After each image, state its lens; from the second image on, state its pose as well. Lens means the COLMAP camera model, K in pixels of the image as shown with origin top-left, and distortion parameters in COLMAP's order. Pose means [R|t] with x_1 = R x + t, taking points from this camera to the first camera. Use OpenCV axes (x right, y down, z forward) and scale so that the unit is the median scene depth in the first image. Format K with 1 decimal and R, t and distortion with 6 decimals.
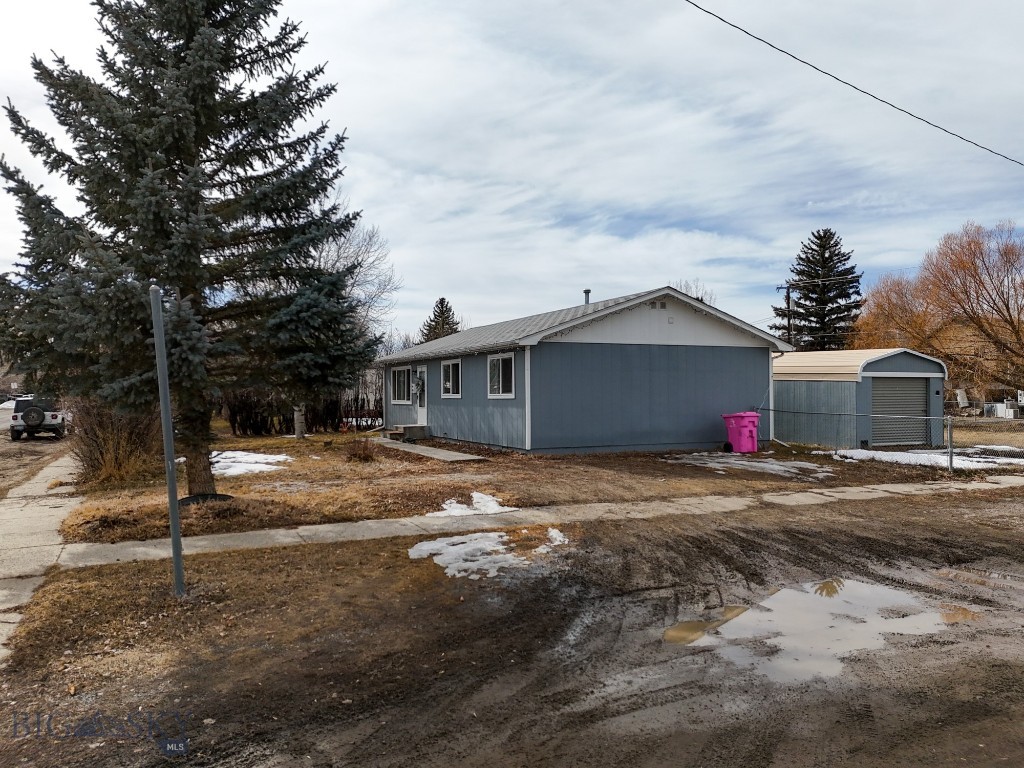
lens RADIAL K [[748.7, 0, 516.8], [0, 748.7, 425.1], [0, 0, 1]] dist [0.074407, -0.069496]
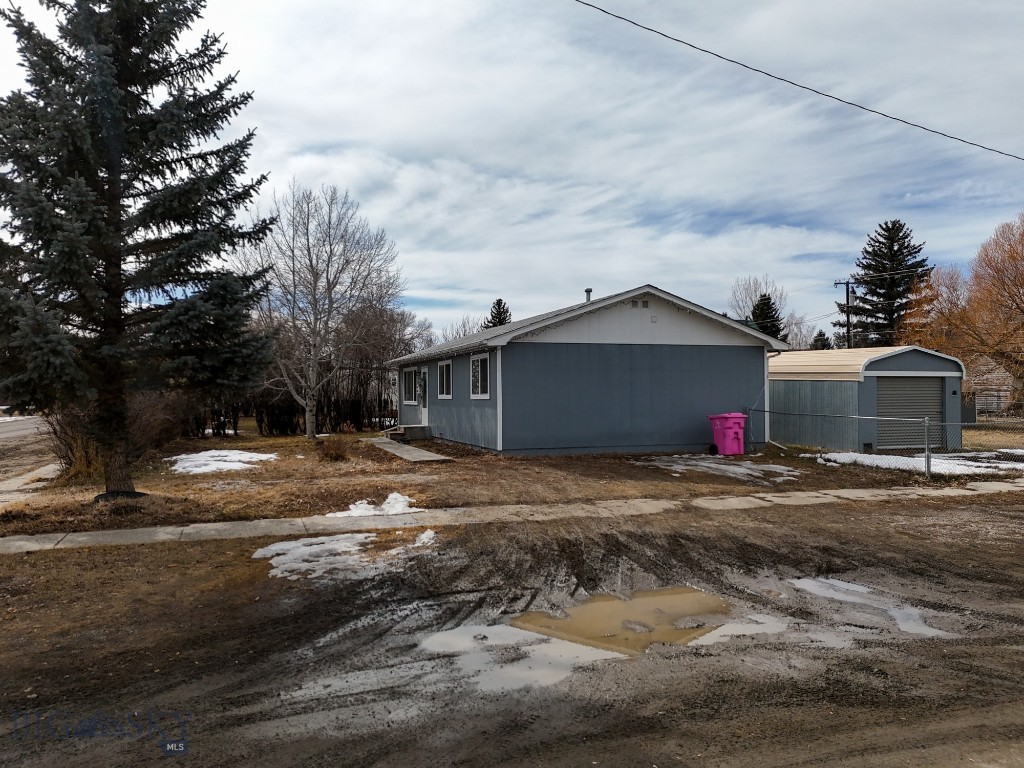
lens RADIAL K [[748.7, 0, 524.4], [0, 748.7, 422.3], [0, 0, 1]] dist [0.074407, -0.069496]
pose [[0.994778, 0.002597, -0.102027, 0.149689], [-0.003077, 0.999985, -0.004544, -0.000359], [0.102013, 0.004834, 0.994771, 0.011591]]
